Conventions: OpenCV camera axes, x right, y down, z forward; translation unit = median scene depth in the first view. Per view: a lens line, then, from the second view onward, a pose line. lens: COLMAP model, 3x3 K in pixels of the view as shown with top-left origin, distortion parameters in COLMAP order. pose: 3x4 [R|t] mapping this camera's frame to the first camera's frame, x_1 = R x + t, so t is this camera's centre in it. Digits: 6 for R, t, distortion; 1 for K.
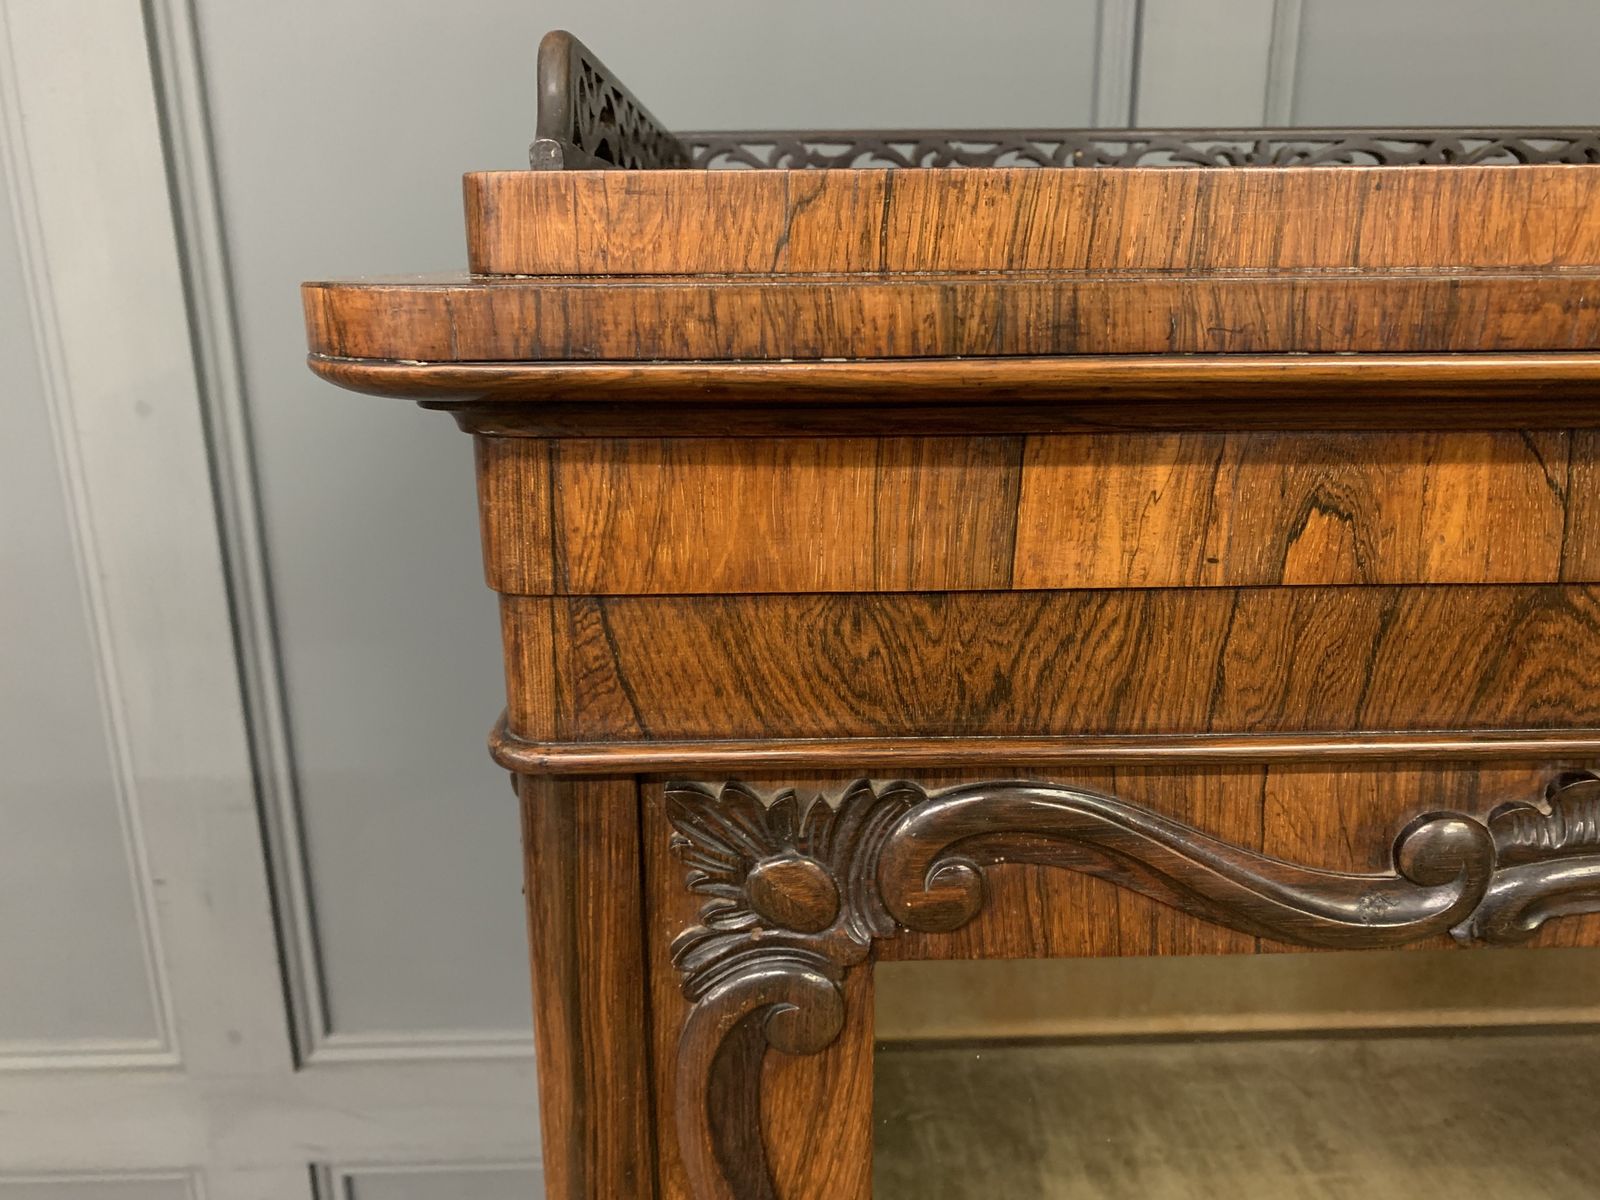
lens RADIAL K [[1245.4, 0, 800.0], [0, 1245.4, 600.0], [0, 0, 1]] dist [0.053415, -0.088375]
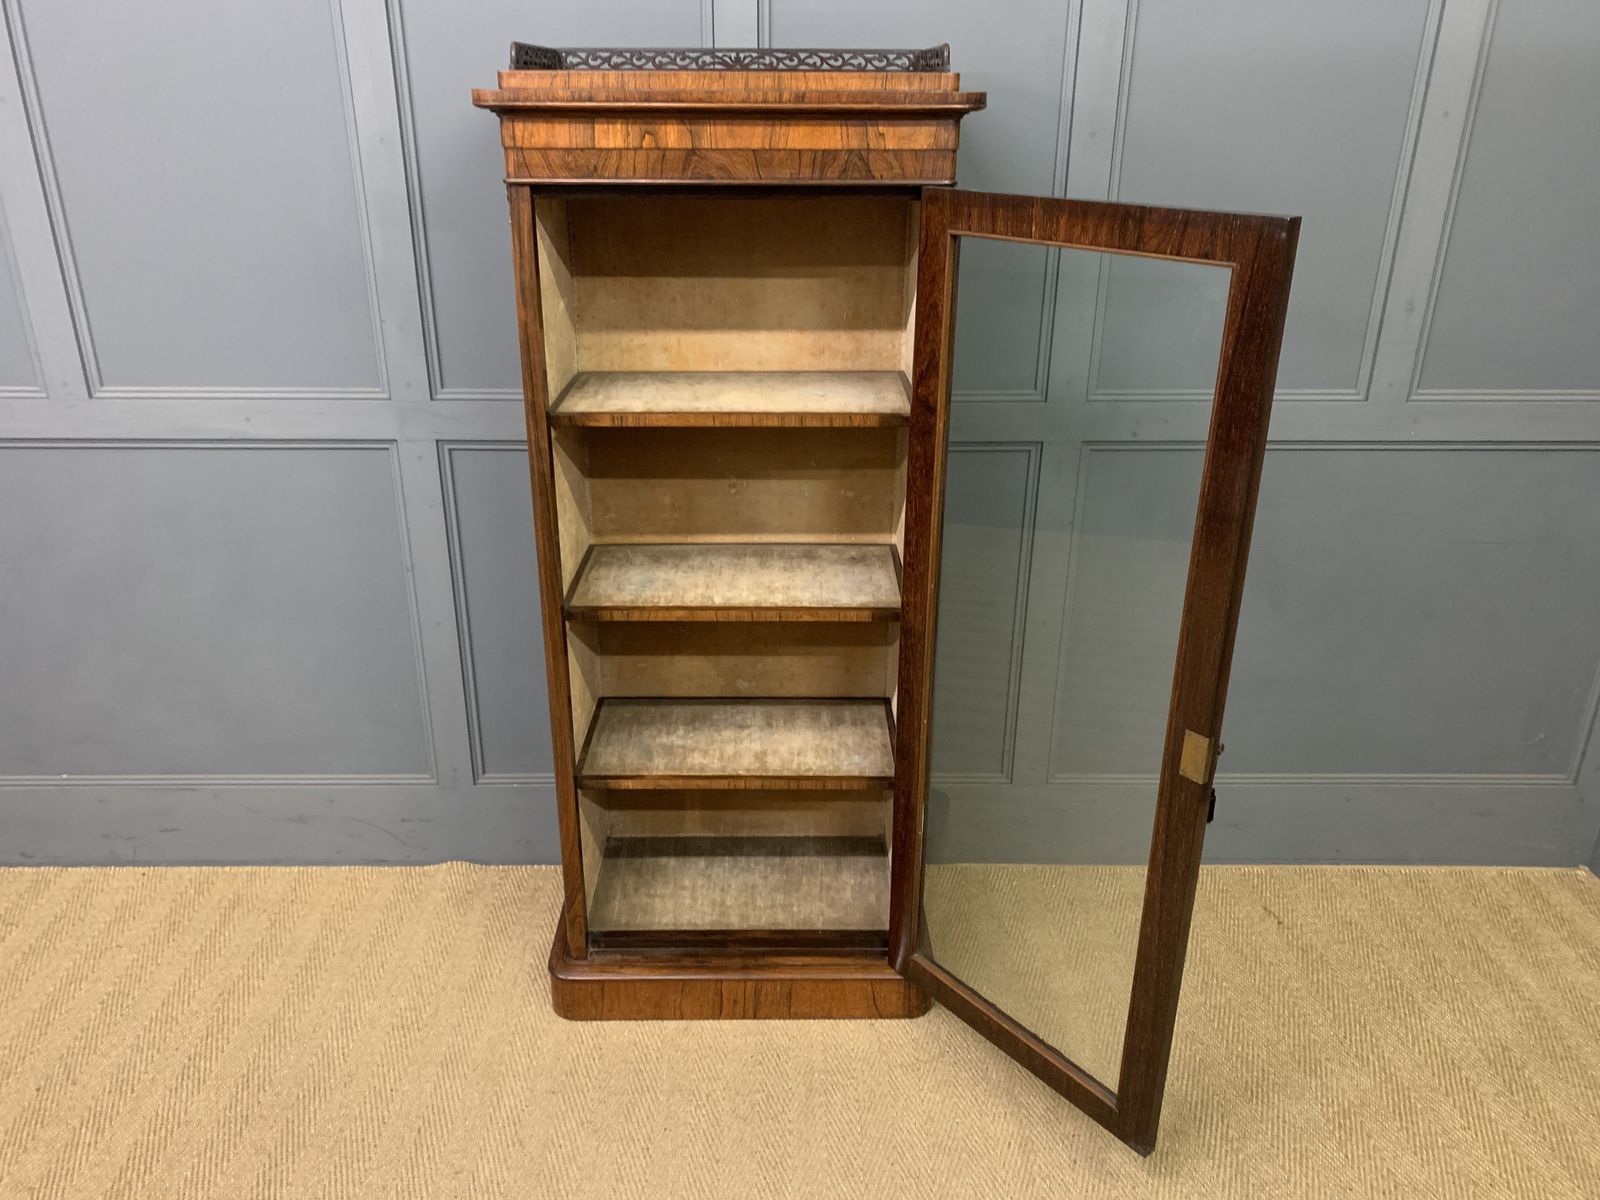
lens RADIAL K [[1243.9, 0, 783.0], [0, 1243.9, 602.4], [0, 0, 1]] dist [0.053502, -0.047635]
pose [[0.999717, 0.016693, -0.016968, 1.134977], [-0.014709, 0.993713, 0.110988, 1.371806], [0.018714, -0.110707, 0.993677, -4.773239]]
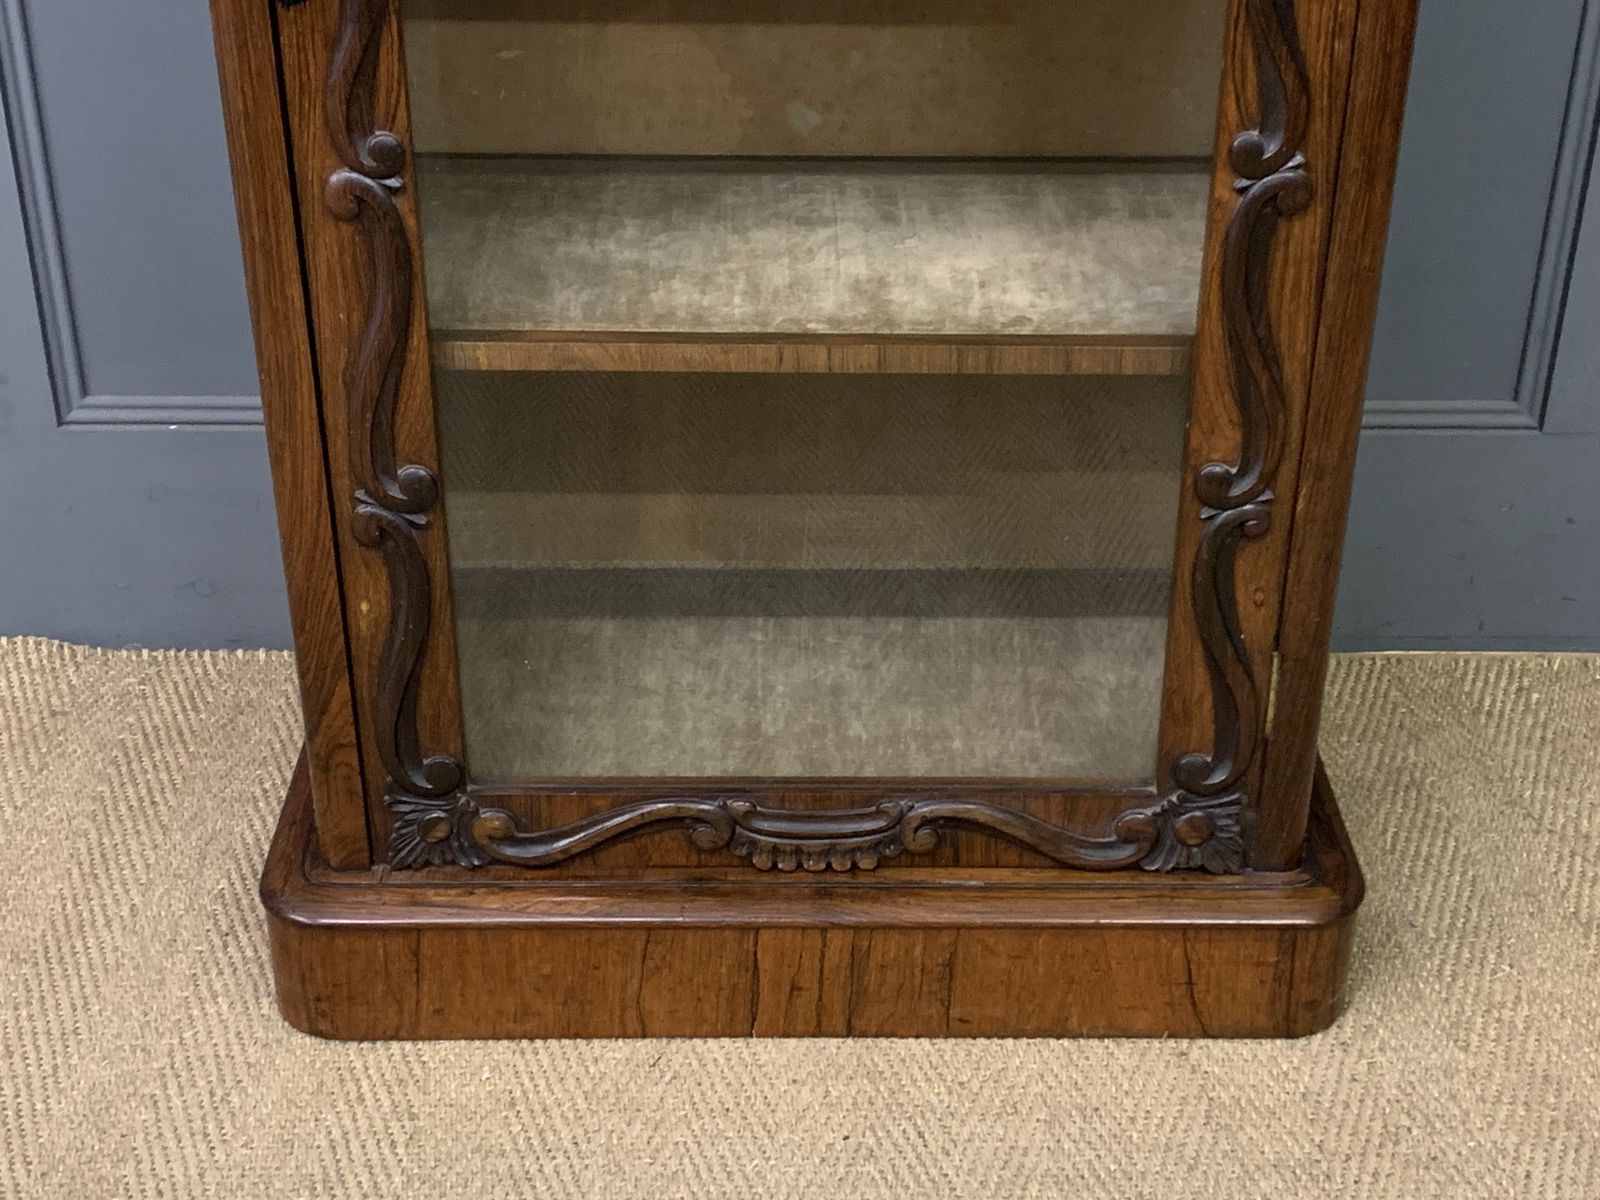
lens RADIAL K [[2378.1, 0, 799.1], [0, 2378.1, 653.6], [0, 0, 1]] dist [0.271321, -0.737179]
pose [[0.999646, 0.020928, -0.016430, 0.851425], [-0.016048, 0.966800, 0.255029, 2.561864], [0.021222, -0.254675, 0.966794, -2.412609]]
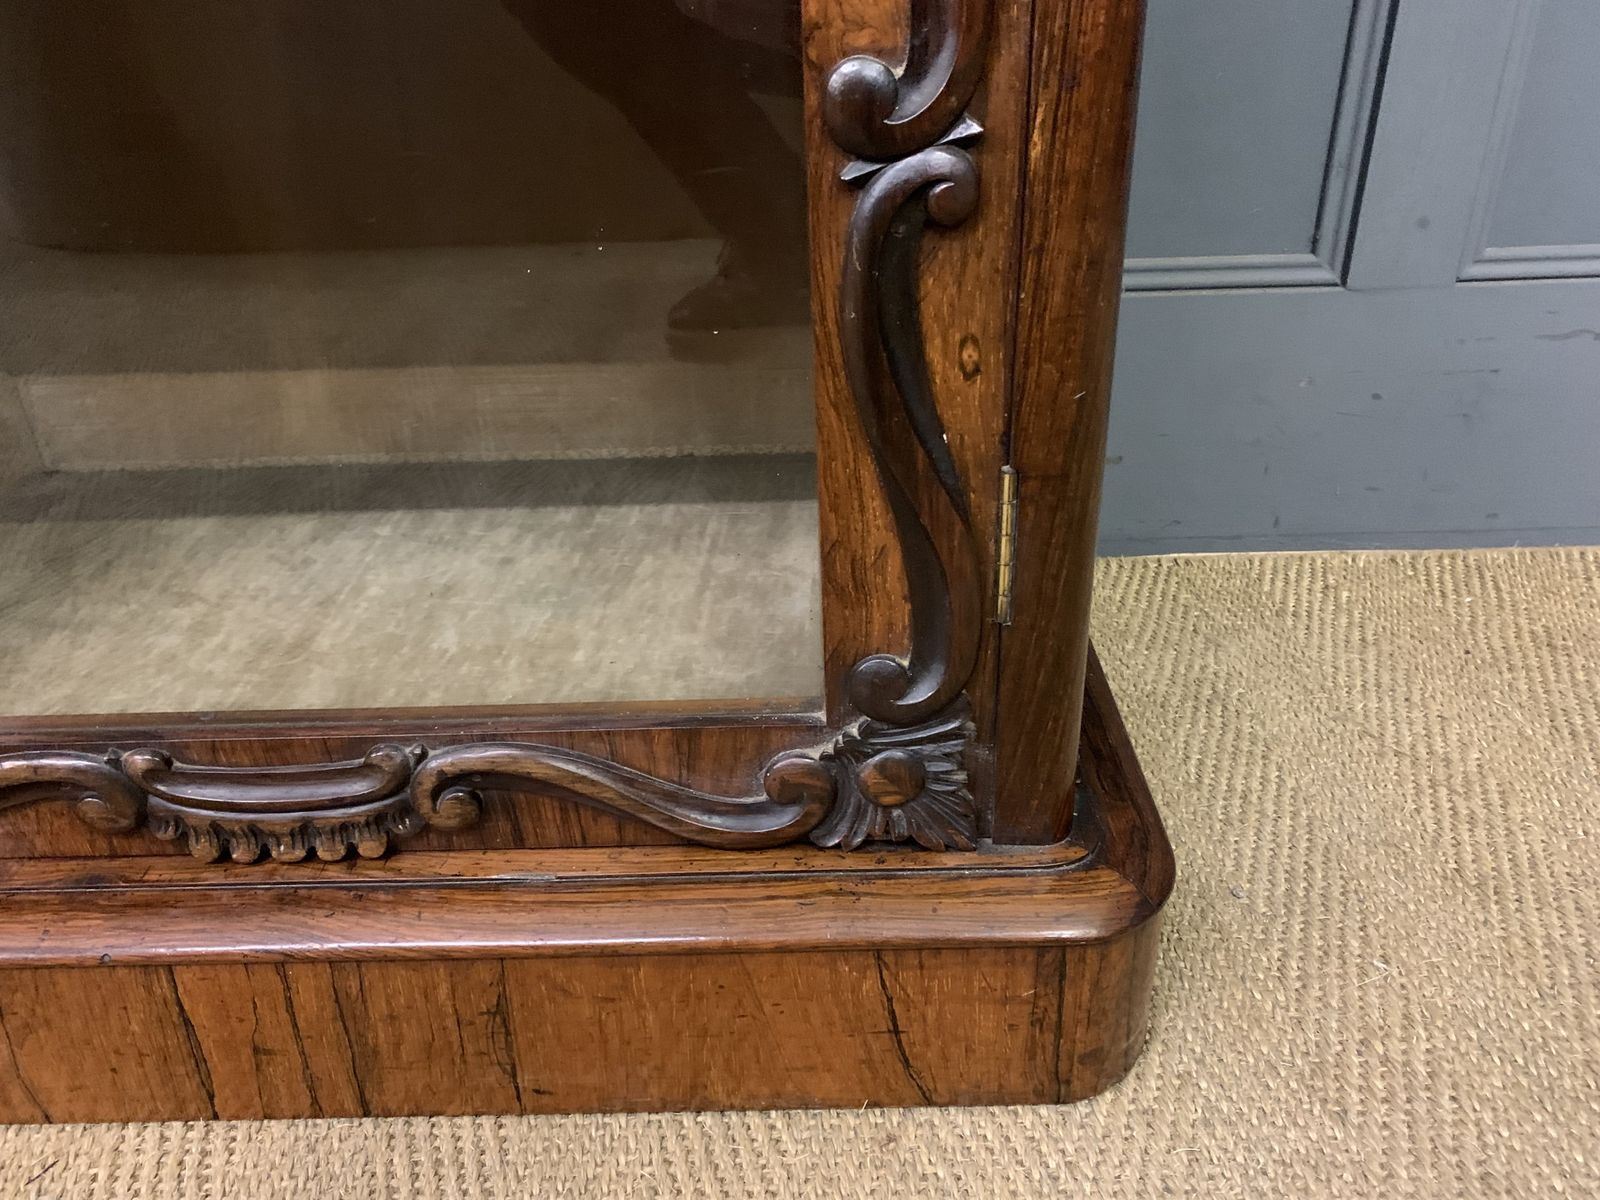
lens RADIAL K [[1243.9, 0, 783.0], [0, 1243.9, 602.4], [0, 0, 1]] dist [0.053502, -0.047635]
pose [[0.998181, -0.005750, -0.060018, 1.533873], [0.019192, 0.973965, 0.225883, 3.562435], [0.057156, -0.226624, 0.972304, 0.737251]]
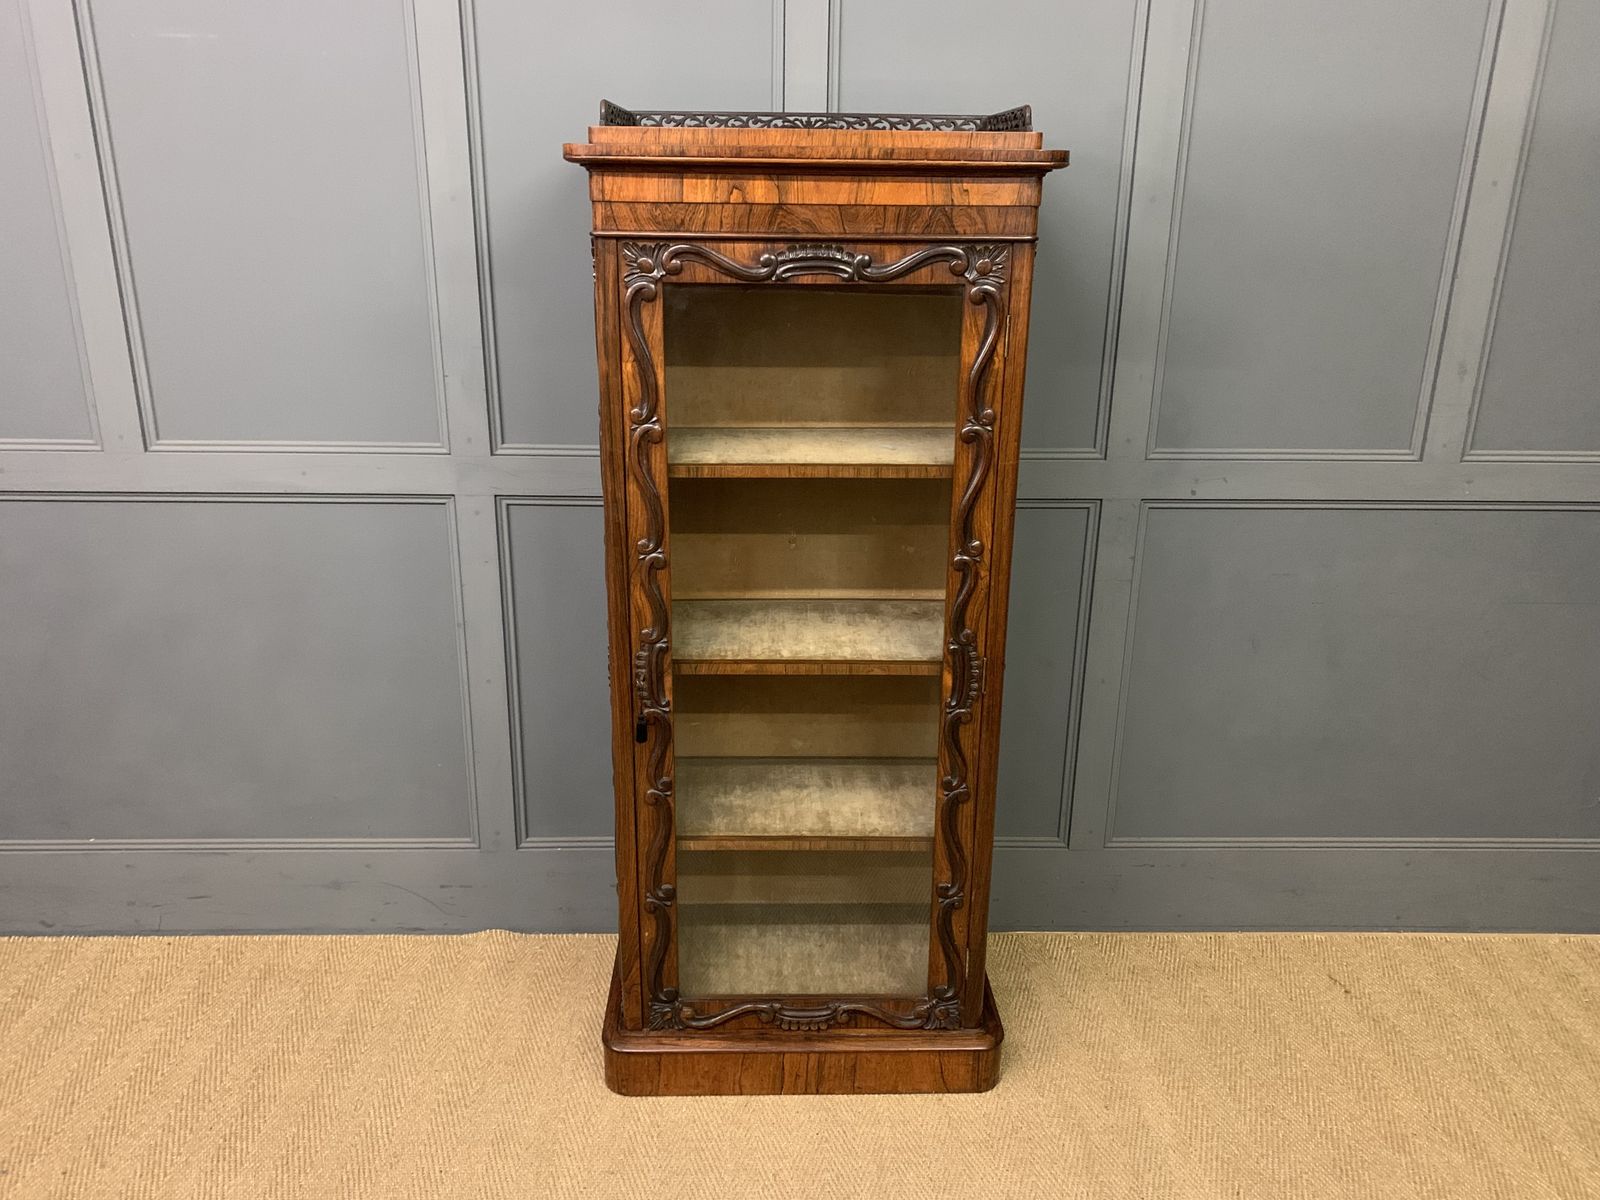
lens RADIAL K [[1243.8, 0, 788.0], [0, 1243.8, 583.1], [0, 0, 1]] dist [0.051524, -0.042823]
pose [[0.999827, 0.018622, 0.000234, 0.673324], [-0.018618, 0.999225, 0.034675, 1.502868], [0.000411, -0.034674, 0.999399, -4.701909]]
